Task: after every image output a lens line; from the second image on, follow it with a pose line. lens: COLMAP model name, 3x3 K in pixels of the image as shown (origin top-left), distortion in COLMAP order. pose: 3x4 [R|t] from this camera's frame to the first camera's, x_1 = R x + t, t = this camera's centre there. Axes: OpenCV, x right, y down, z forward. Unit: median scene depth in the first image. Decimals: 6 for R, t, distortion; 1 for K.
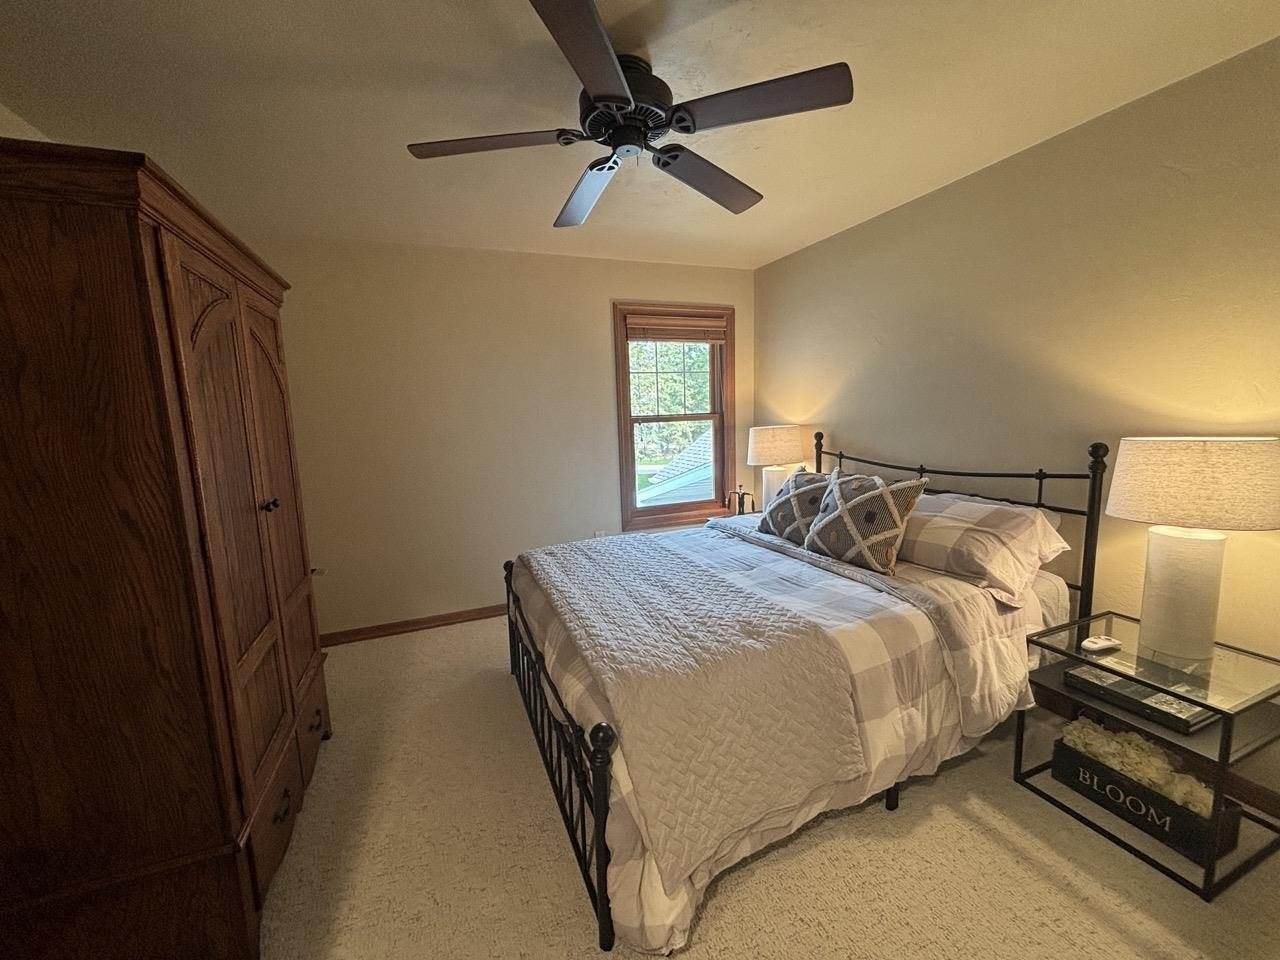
lens RADIAL K [[515.1, 0, 638.3], [0, 515.1, 485.7], [0, 0, 1]] dist [0.003619, -0.003295]
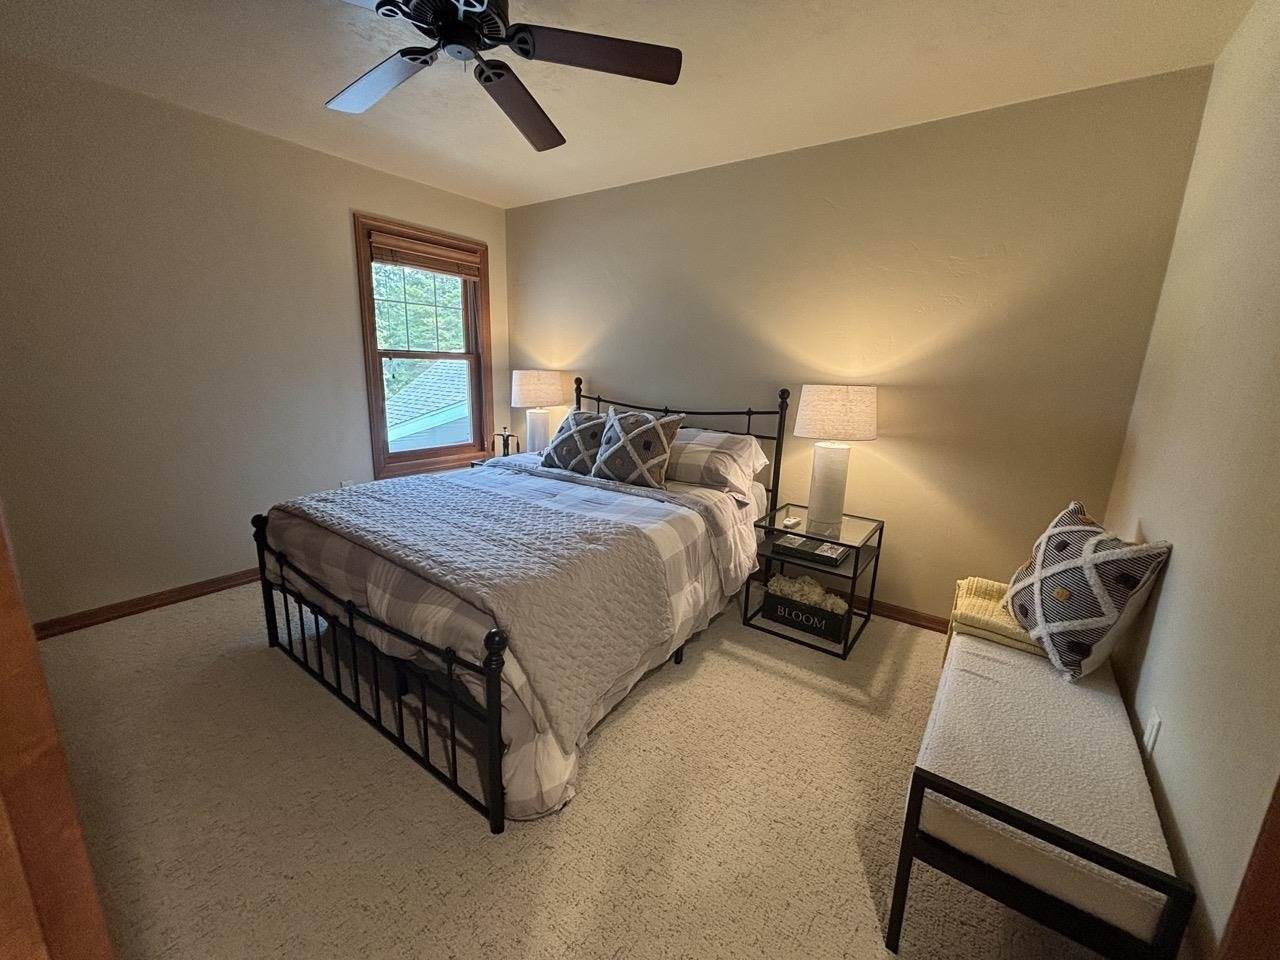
lens RADIAL K [[515.1, 0, 638.3], [0, 515.1, 487.3], [0, 0, 1]] dist [0.003619, -0.003295]
pose [[0.843419, -0.064425, 0.533379, -0.252657], [0.016568, 0.995431, 0.094036, 0.050797], [-0.537001, -0.070475, 0.840633, -0.020887]]
